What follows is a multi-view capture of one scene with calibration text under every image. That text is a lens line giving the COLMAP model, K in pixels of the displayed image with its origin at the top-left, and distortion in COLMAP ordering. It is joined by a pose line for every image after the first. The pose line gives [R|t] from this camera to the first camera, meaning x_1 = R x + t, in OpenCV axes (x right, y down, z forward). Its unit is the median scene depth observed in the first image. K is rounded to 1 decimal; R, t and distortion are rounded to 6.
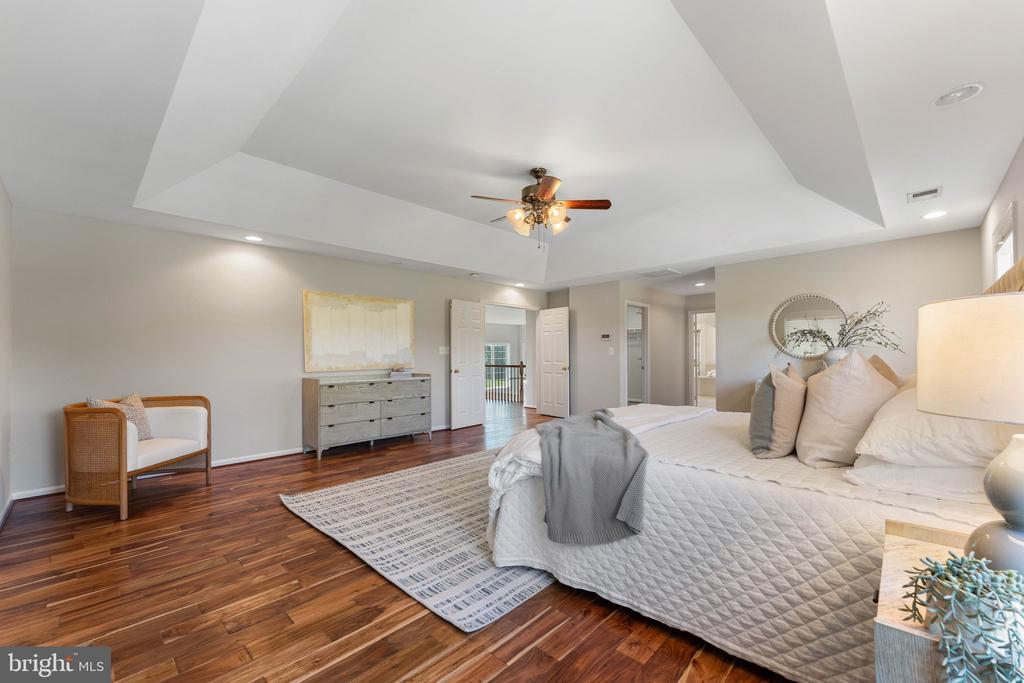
lens RADIAL K [[411.8, 0, 514.4], [0, 411.8, 352.8], [0, 0, 1]] dist [-0.004162, 0.000355]
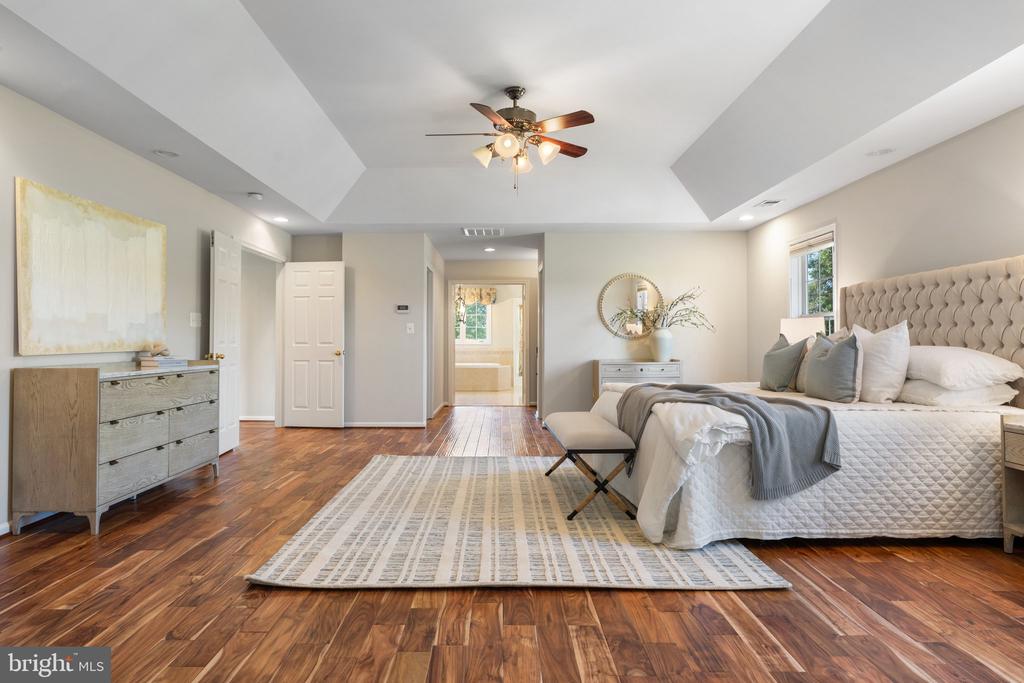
lens RADIAL K [[618.6, 0, 508.6], [0, 618.6, 336.0], [0, 0, 1]] dist [-0.004963, 0.003533]
pose [[0.727089, 0.012433, 0.686431, -1.089111], [-0.008118, 0.999922, -0.009512, 0.050764], [-0.686495, 0.001344, 0.727133, 0.238015]]
